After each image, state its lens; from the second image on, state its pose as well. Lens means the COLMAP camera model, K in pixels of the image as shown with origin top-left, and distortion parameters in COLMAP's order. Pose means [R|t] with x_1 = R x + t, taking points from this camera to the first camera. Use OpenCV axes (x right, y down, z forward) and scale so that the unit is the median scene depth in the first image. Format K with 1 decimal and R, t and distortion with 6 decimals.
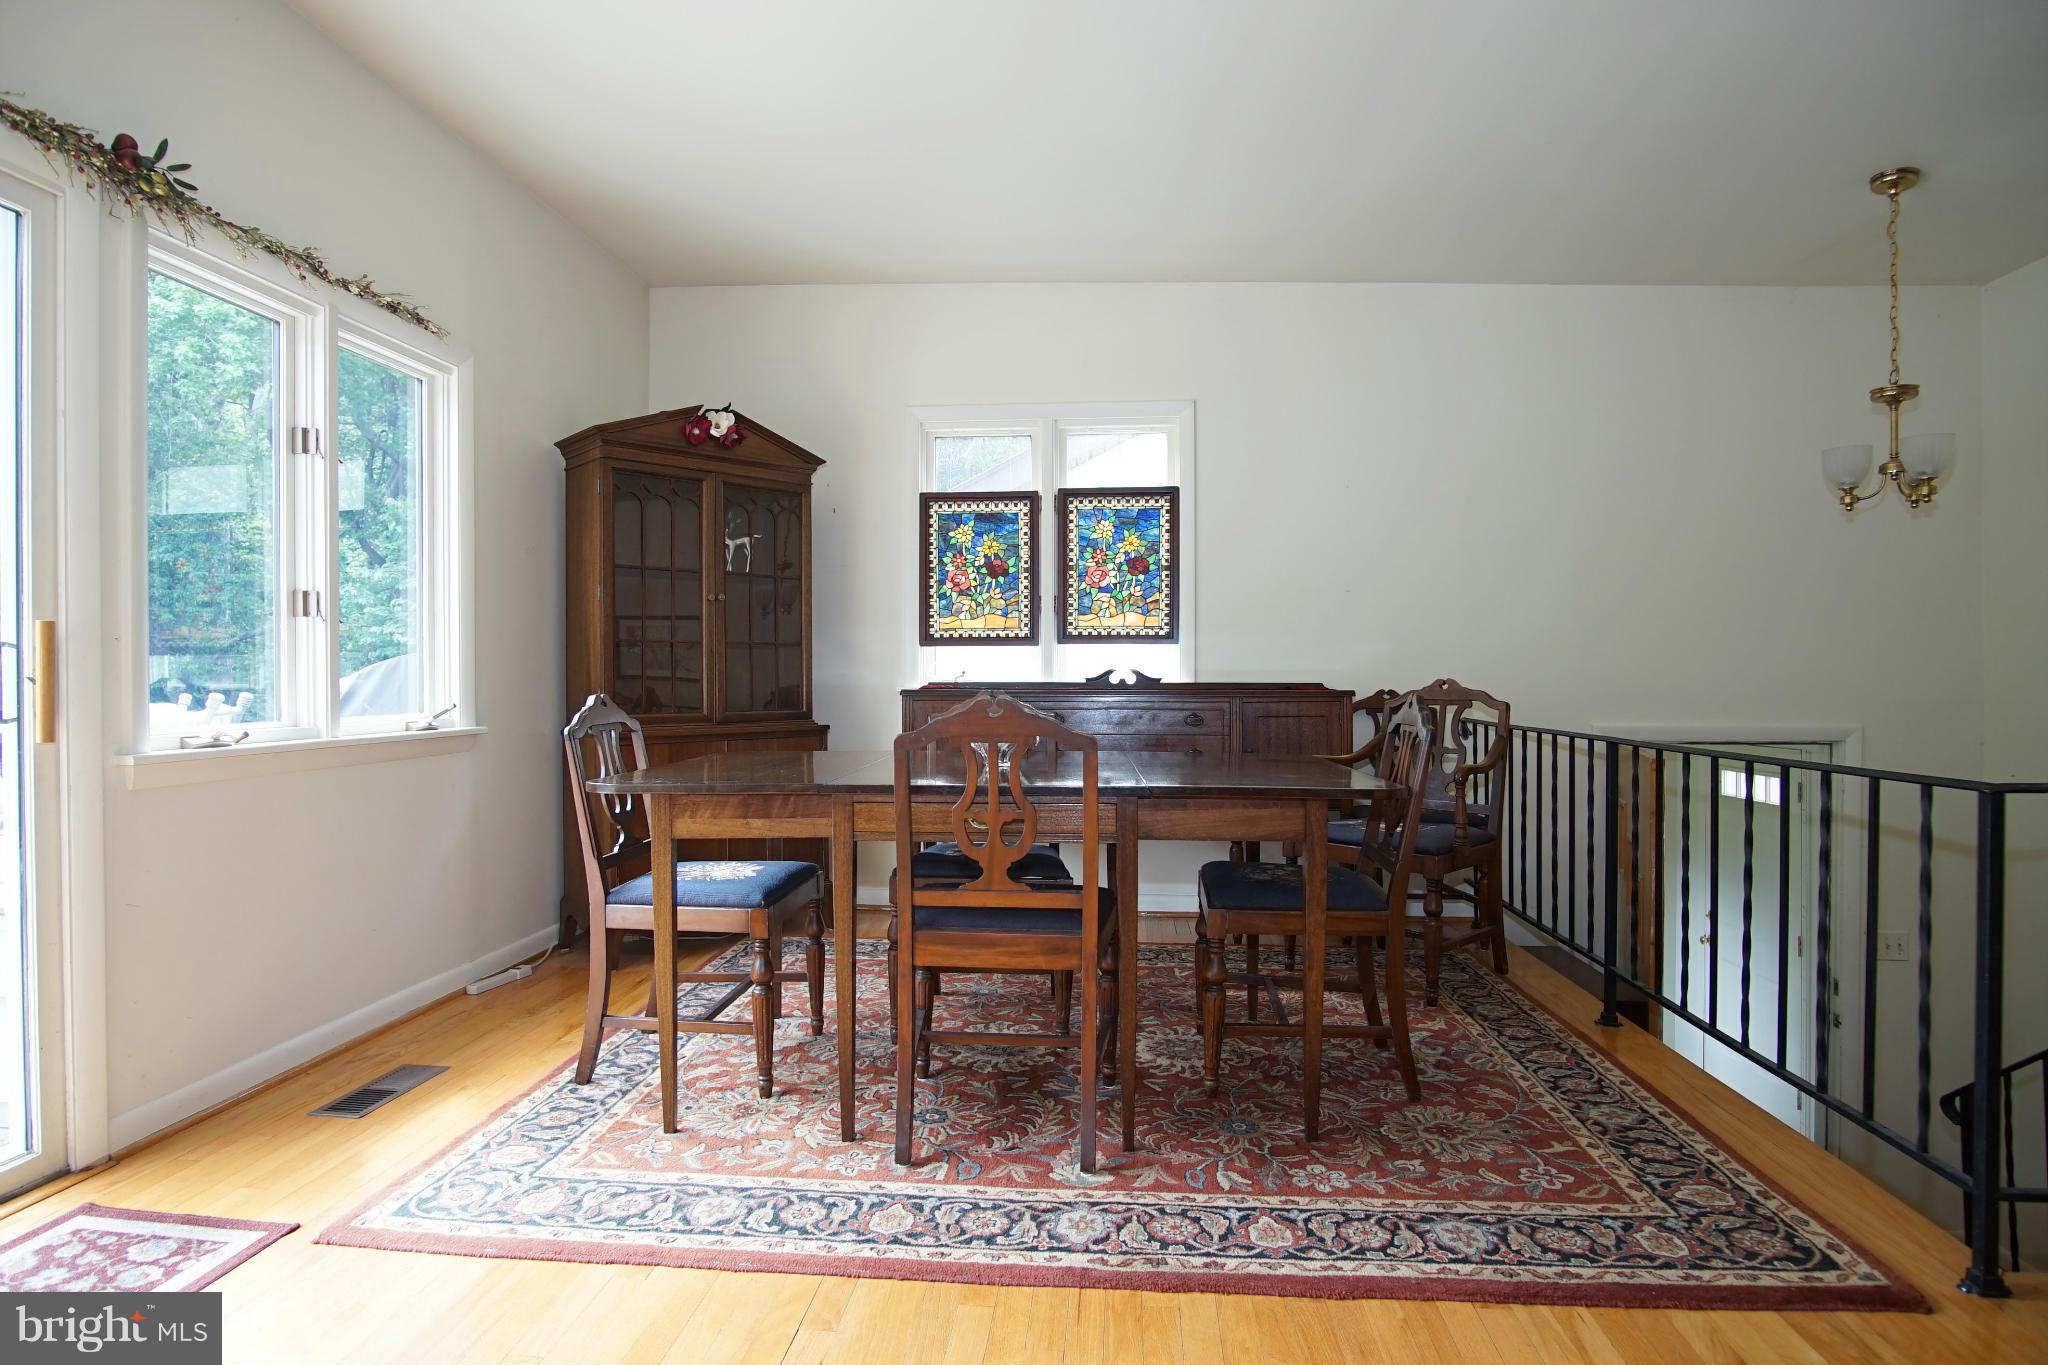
lens RADIAL K [[1098.1, 0, 1013.7], [0, 1098.1, 680.0], [0, 0, 1]] dist [-0.034301, 0.009351]
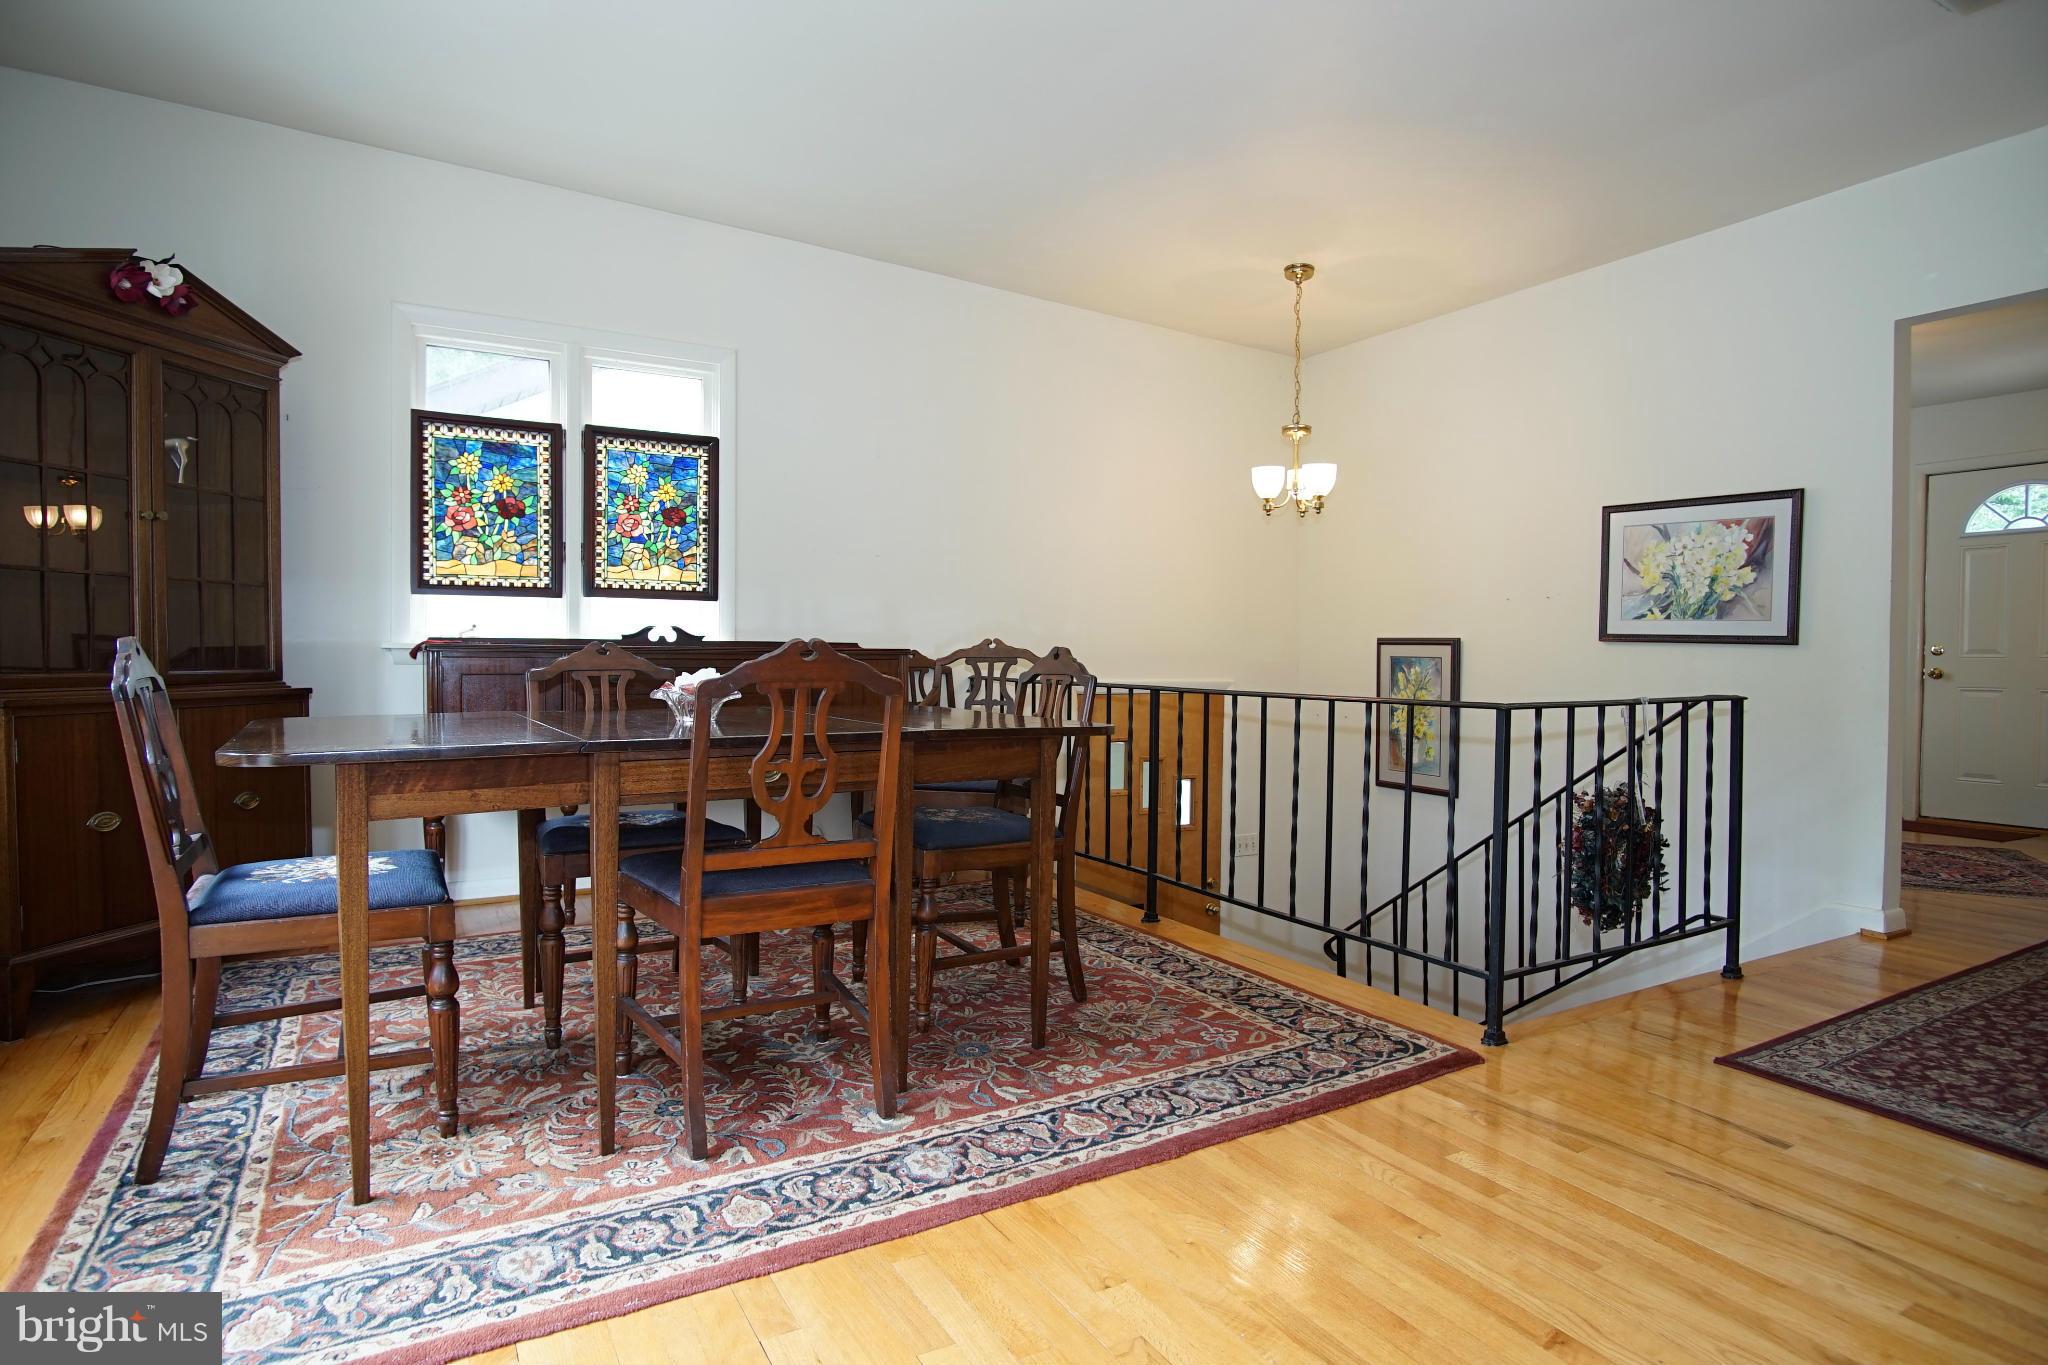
lens RADIAL K [[1098.1, 0, 1013.7], [0, 1098.1, 680.0], [0, 0, 1]] dist [-0.034301, 0.009351]
pose [[0.813610, -0.007026, 0.581368, -0.221744], [-0.007427, 0.999720, 0.022476, 0.014564], [-0.581363, -0.022604, 0.813330, 0.069294]]
